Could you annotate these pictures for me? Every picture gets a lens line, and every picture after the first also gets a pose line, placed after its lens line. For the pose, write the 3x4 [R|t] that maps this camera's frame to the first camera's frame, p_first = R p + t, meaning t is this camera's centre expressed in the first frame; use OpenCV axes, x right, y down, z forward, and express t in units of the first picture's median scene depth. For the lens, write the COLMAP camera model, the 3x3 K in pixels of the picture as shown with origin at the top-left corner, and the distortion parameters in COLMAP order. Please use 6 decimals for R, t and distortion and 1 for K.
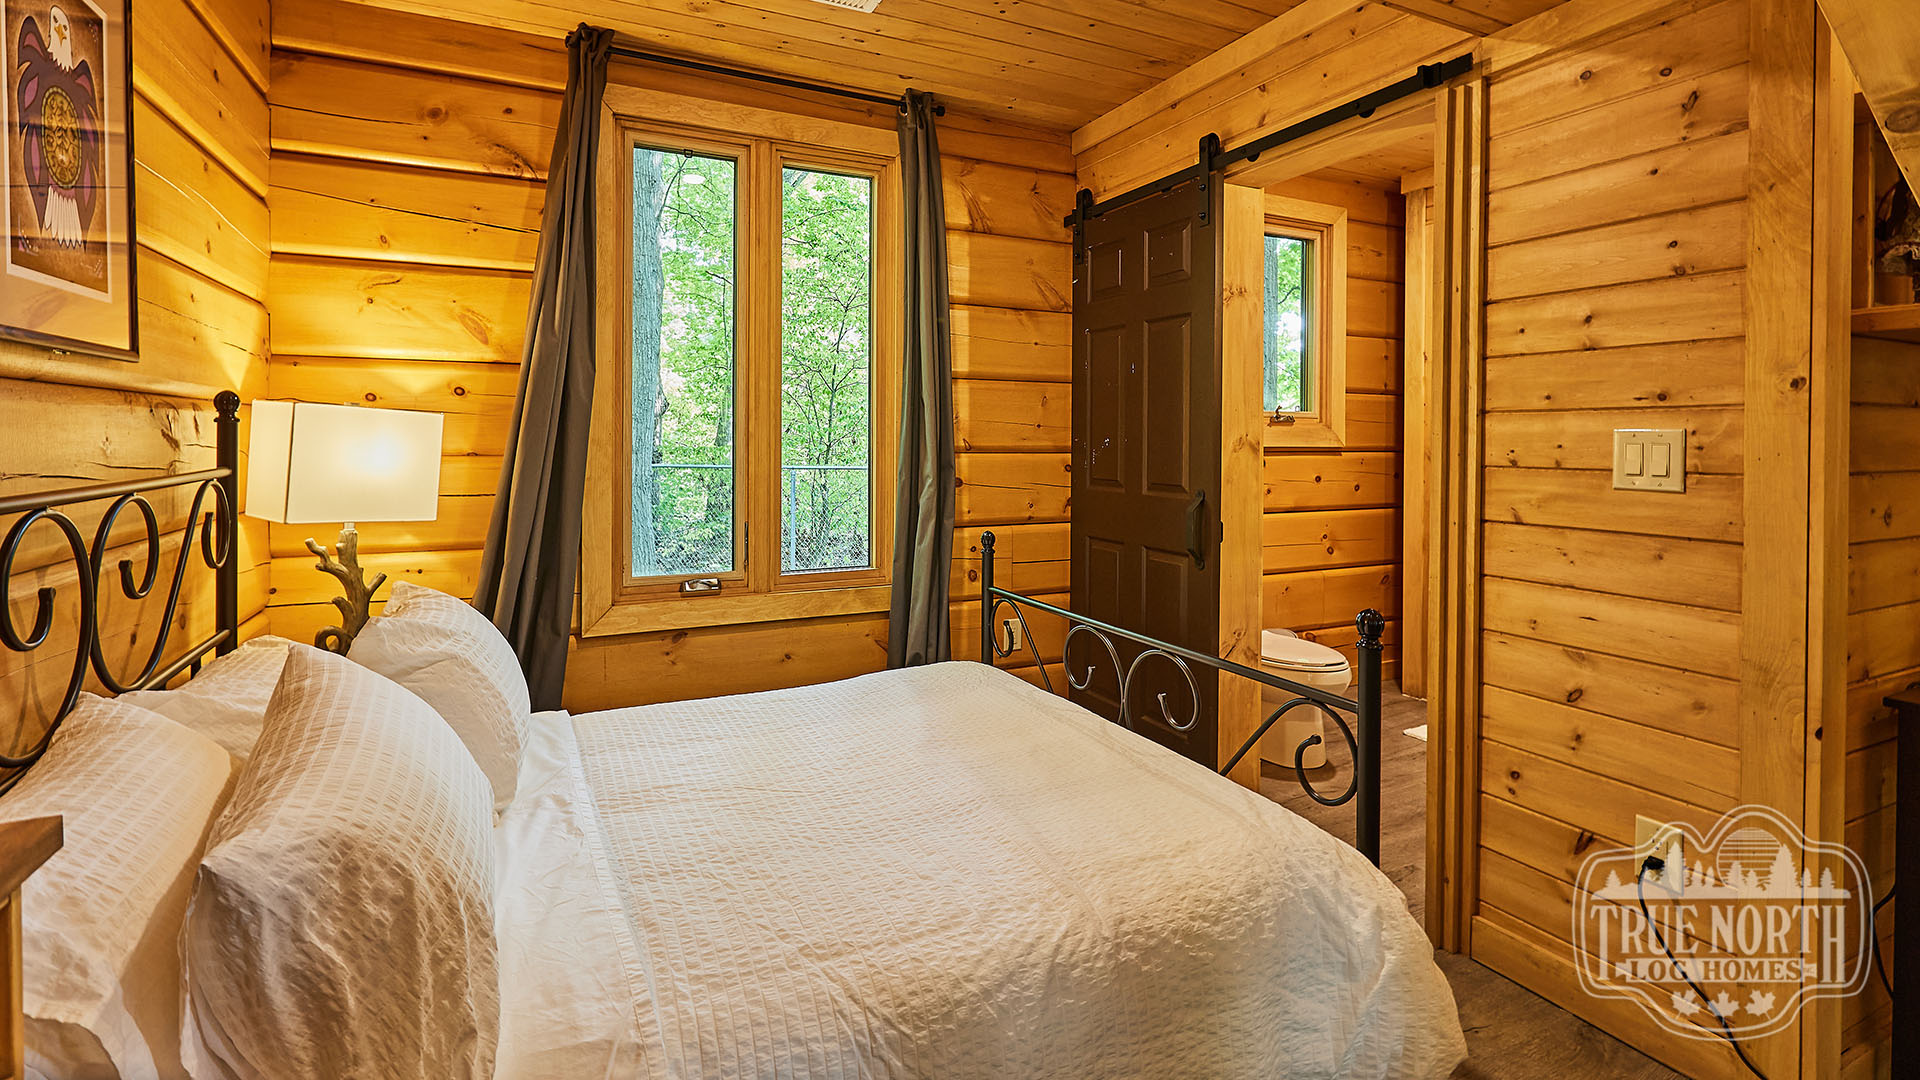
lens RADIAL K [[887.2, 0, 959.6], [0, 887.2, 440.7], [0, 0, 1]] dist [-0.000062, -0.000184]
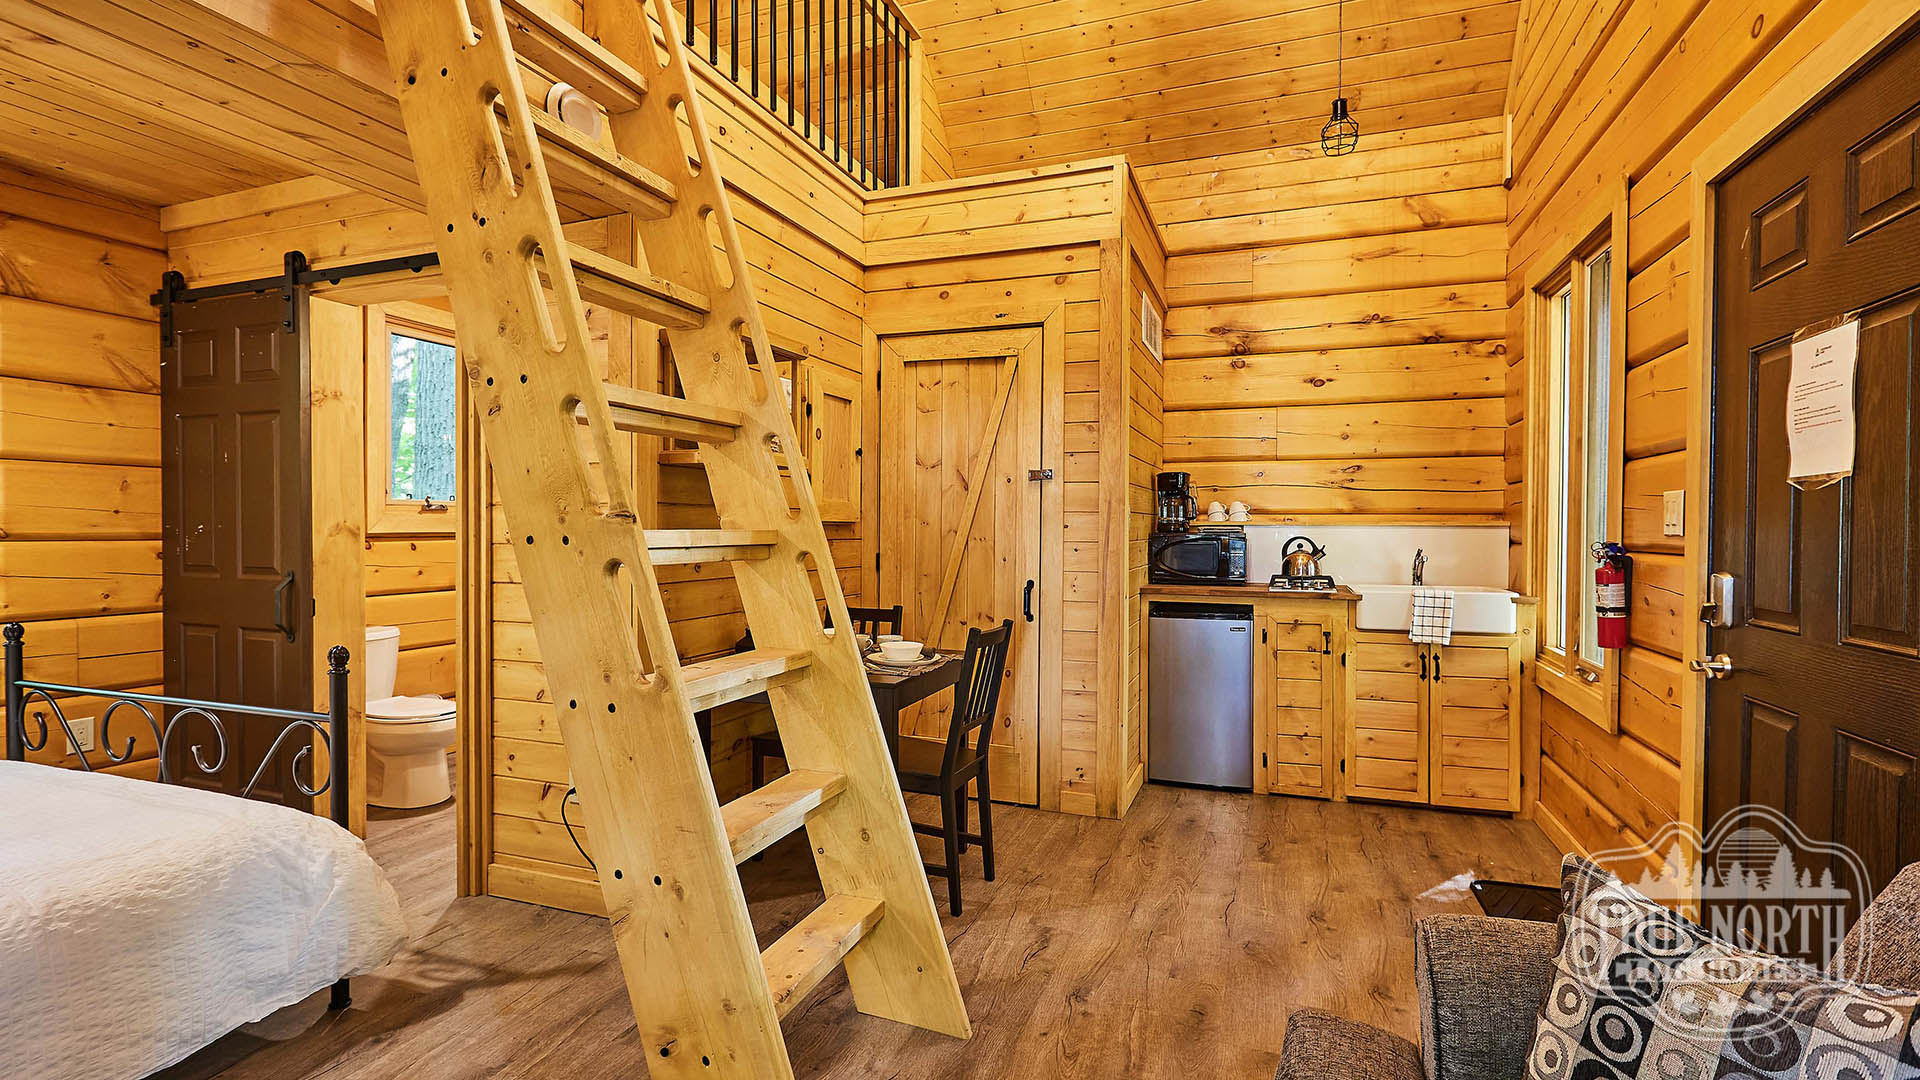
lens RADIAL K [[880.6, 0, 960.0], [0, 880.6, 540.0], [0, 0, 1]] dist [-0.001611, -0.000258]
pose [[0.727539, -0.013319, 0.685937, 0.126022], [0.004099, 0.999878, 0.015068, 0.003733], [-0.686054, -0.008151, 0.727505, -0.375612]]
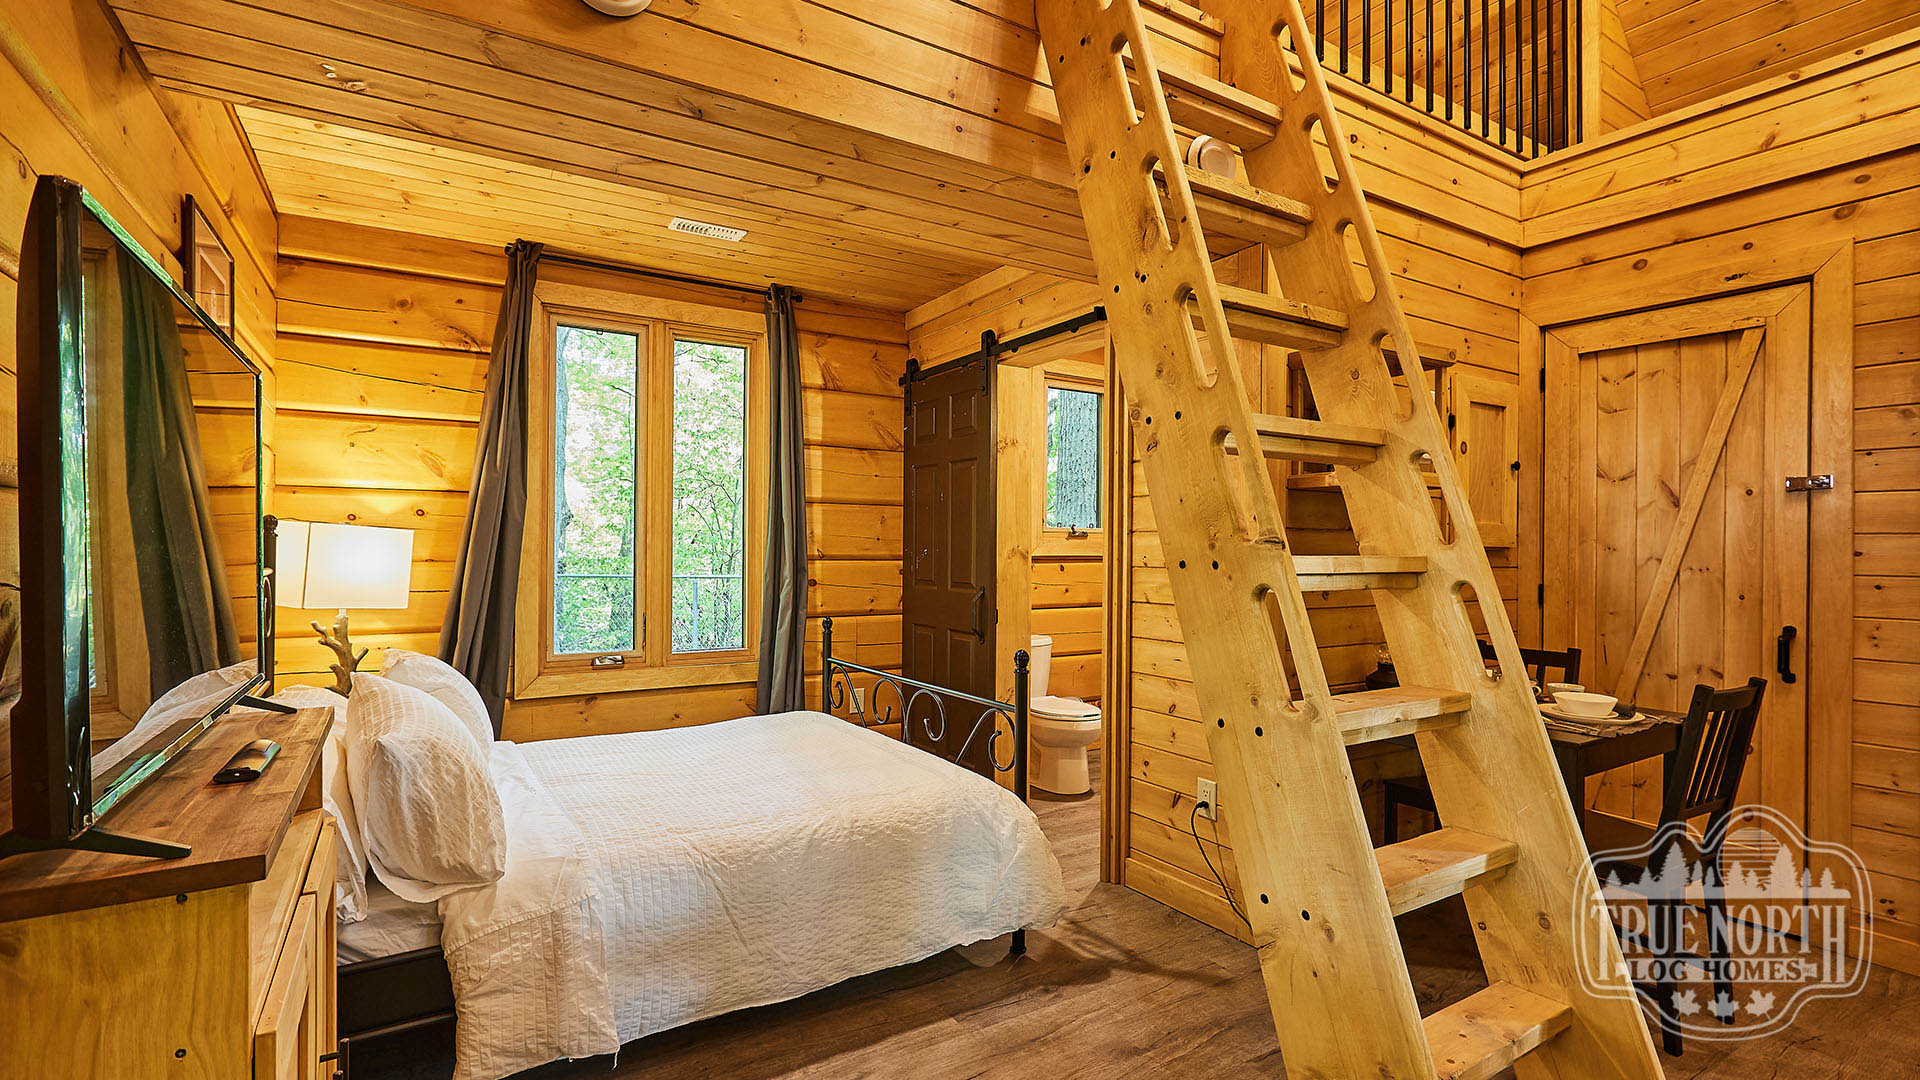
lens RADIAL K [[882.0, 0, 960.5], [0, 882.0, 542.6], [0, 0, 1]] dist [-0.000504, 0.000042]
pose [[0.994992, 0.001525, 0.099946, 0.100008], [-0.000450, 0.999942, -0.010782, 0.002508], [-0.099956, 0.010683, 0.994934, -0.365234]]
